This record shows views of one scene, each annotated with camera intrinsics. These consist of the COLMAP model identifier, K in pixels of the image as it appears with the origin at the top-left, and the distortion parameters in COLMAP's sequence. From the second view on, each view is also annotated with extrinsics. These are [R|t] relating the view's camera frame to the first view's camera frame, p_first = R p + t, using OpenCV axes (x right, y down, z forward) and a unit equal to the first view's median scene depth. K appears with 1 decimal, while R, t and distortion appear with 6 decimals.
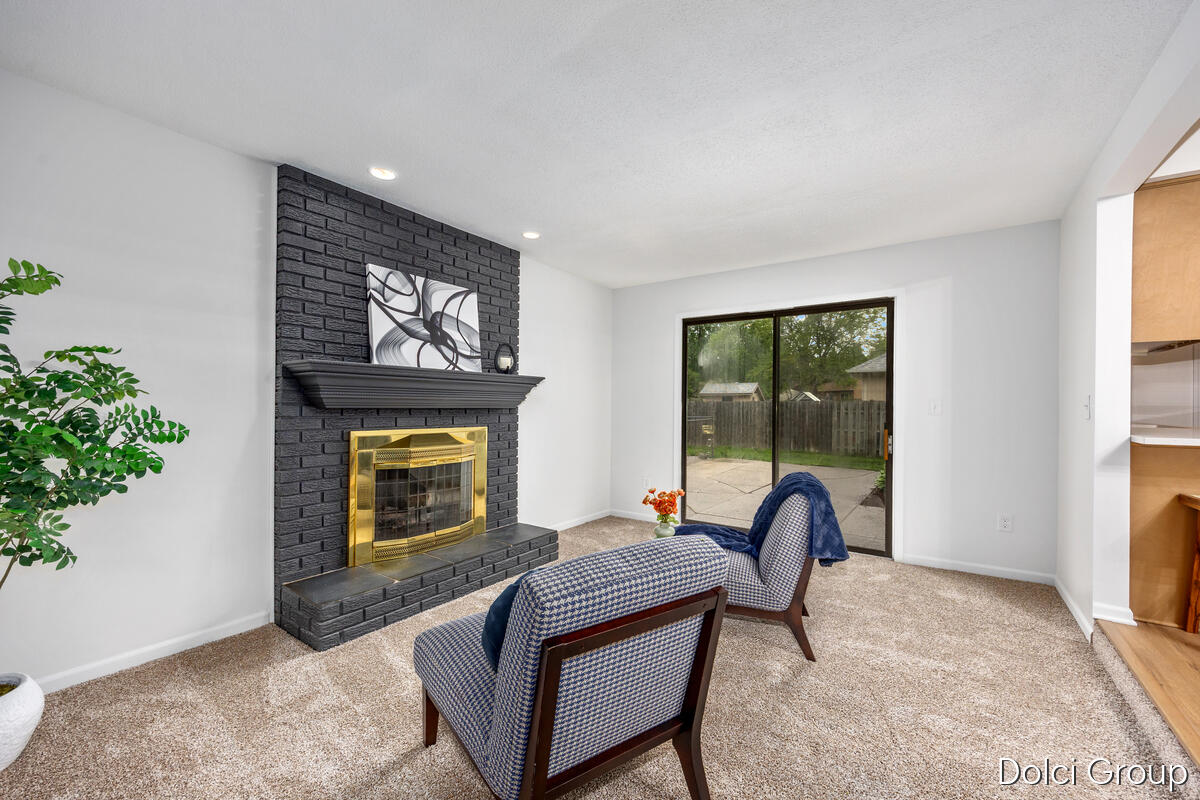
lens RADIAL K [[479.8, 0, 600.6], [0, 479.8, 407.7], [0, 0, 1]] dist [0.000499, -0.000023]
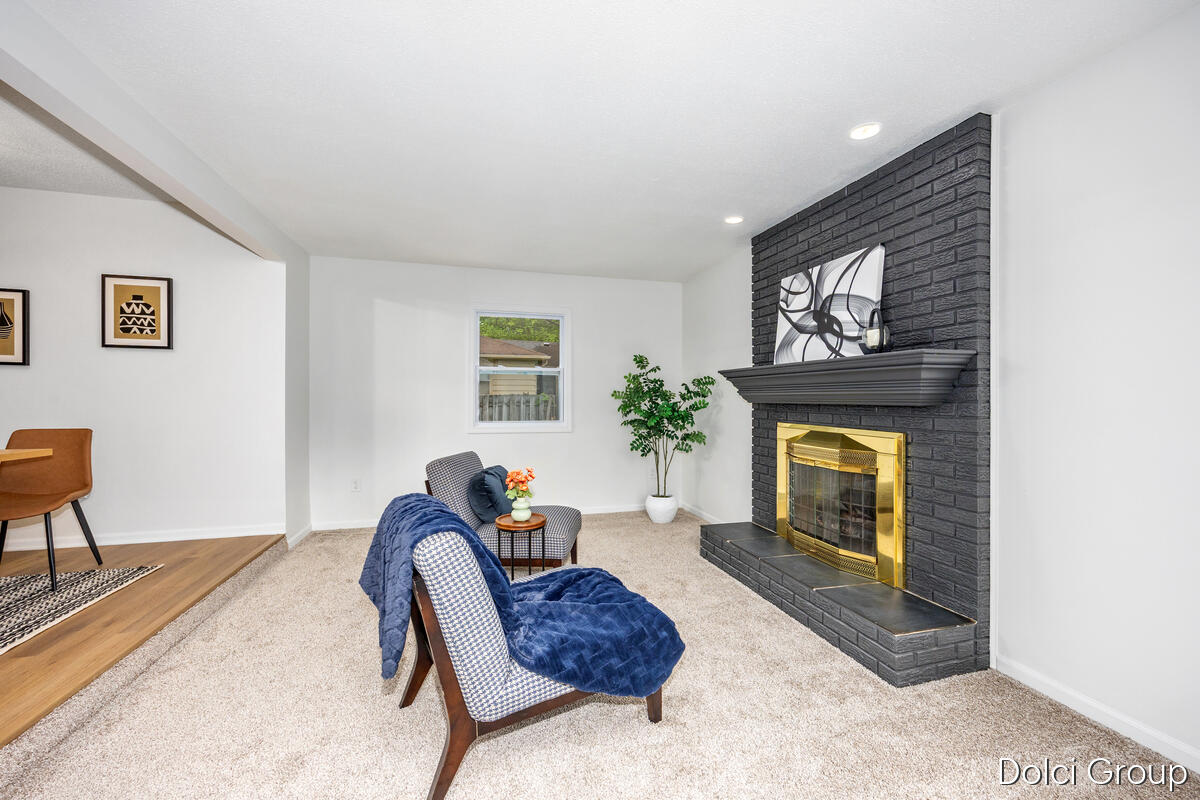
lens RADIAL K [[479.8, 0, 602.7], [0, 479.8, 398.8], [0, 0, 1]] dist [0.000499, -0.000023]
pose [[-0.621118, -0.014312, -0.783586, 0.636616], [-0.019107, 0.999813, -0.003116, 0.002119], [0.783484, 0.013037, -0.621275, 1.266502]]
